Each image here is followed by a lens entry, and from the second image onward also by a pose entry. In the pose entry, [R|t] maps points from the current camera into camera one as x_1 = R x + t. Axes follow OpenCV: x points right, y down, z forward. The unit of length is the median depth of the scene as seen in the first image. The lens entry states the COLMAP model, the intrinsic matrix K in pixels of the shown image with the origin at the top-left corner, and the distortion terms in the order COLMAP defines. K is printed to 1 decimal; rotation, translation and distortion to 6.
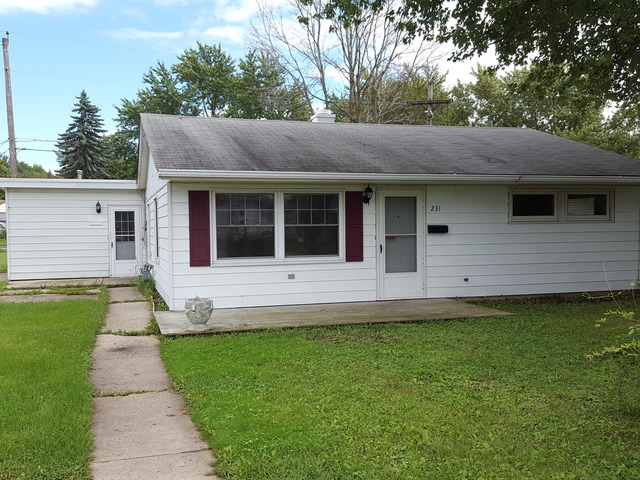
lens RADIAL K [[616.5, 0, 298.4], [0, 616.5, 240.5], [0, 0, 1]] dist [0.173691, -0.283304]
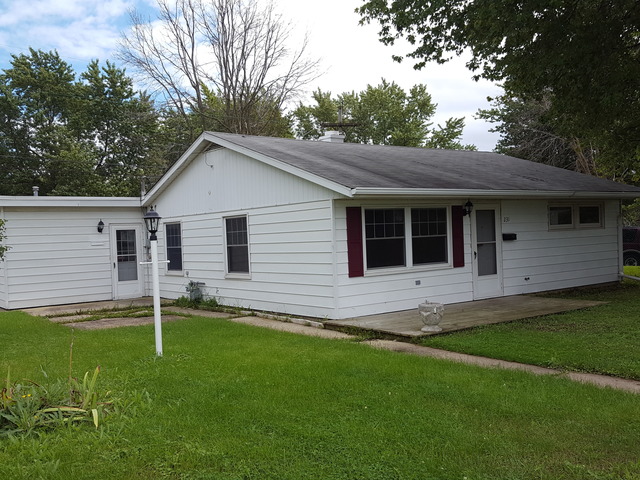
lens RADIAL K [[616.5, 0, 298.4], [0, 616.5, 240.5], [0, 0, 1]] dist [0.173691, -0.283304]
pose [[0.941032, -0.029424, 0.337036, -0.552949], [0.037582, 0.999137, -0.017705, -0.005721], [-0.336224, 0.029328, 0.941325, 0.018078]]
